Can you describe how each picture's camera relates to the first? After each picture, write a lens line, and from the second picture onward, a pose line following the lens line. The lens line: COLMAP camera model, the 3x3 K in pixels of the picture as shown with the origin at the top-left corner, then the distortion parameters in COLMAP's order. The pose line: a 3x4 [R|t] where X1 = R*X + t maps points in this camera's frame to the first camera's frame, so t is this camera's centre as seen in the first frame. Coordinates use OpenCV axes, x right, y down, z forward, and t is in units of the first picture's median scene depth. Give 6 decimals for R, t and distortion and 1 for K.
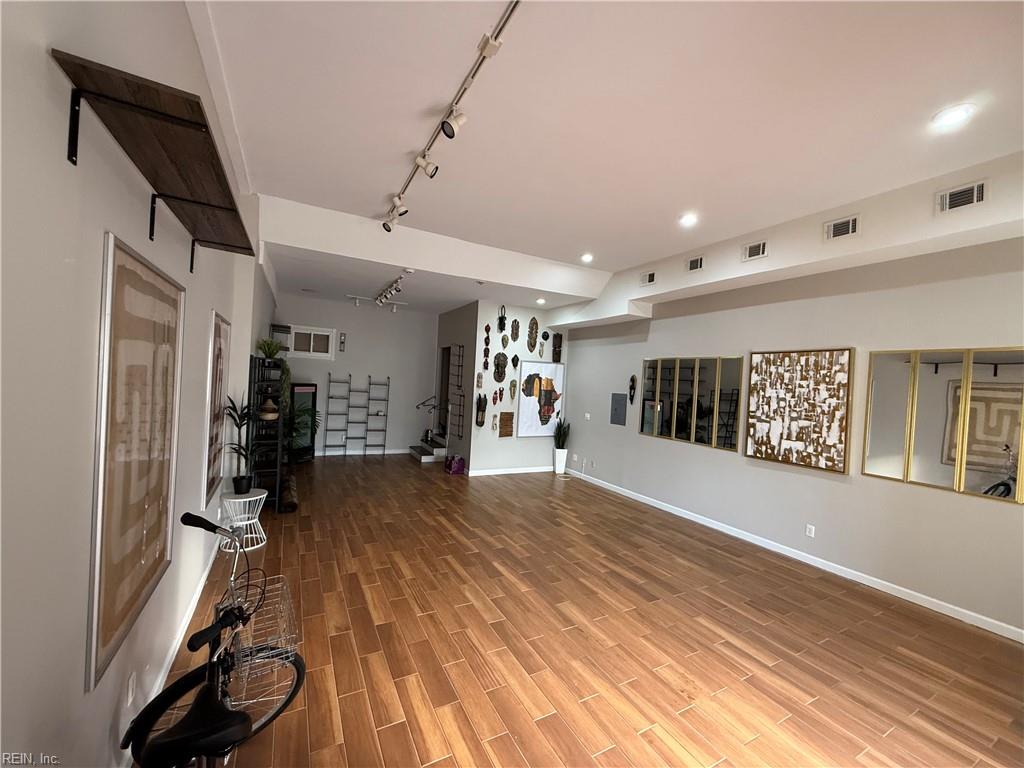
lens RADIAL K [[409.6, 0, 509.1], [0, 409.6, 385.9], [0, 0, 1]] dist [-0.000145, 0.000145]
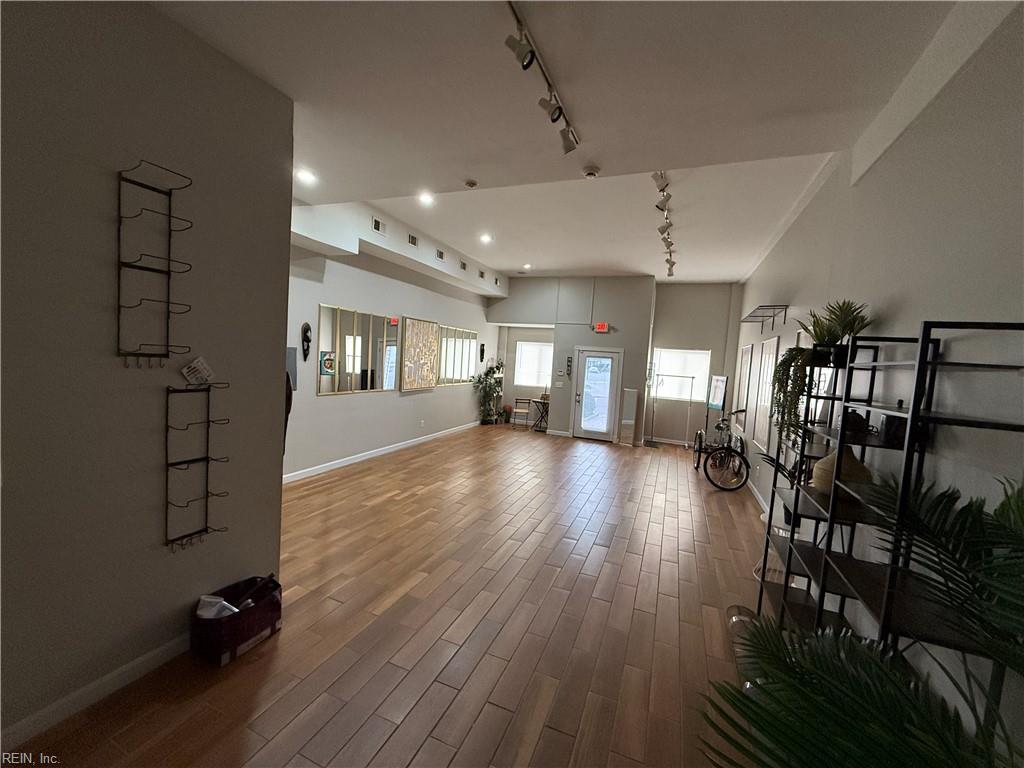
lens RADIAL K [[409.6, 0, 509.1], [0, 409.6, 385.9], [0, 0, 1]] dist [-0.000145, 0.000145]
pose [[-0.627609, -0.151350, 0.763675, -0.757967], [-0.091126, 0.988460, 0.121009, -0.051979], [-0.773177, 0.006356, -0.634158, 1.682181]]
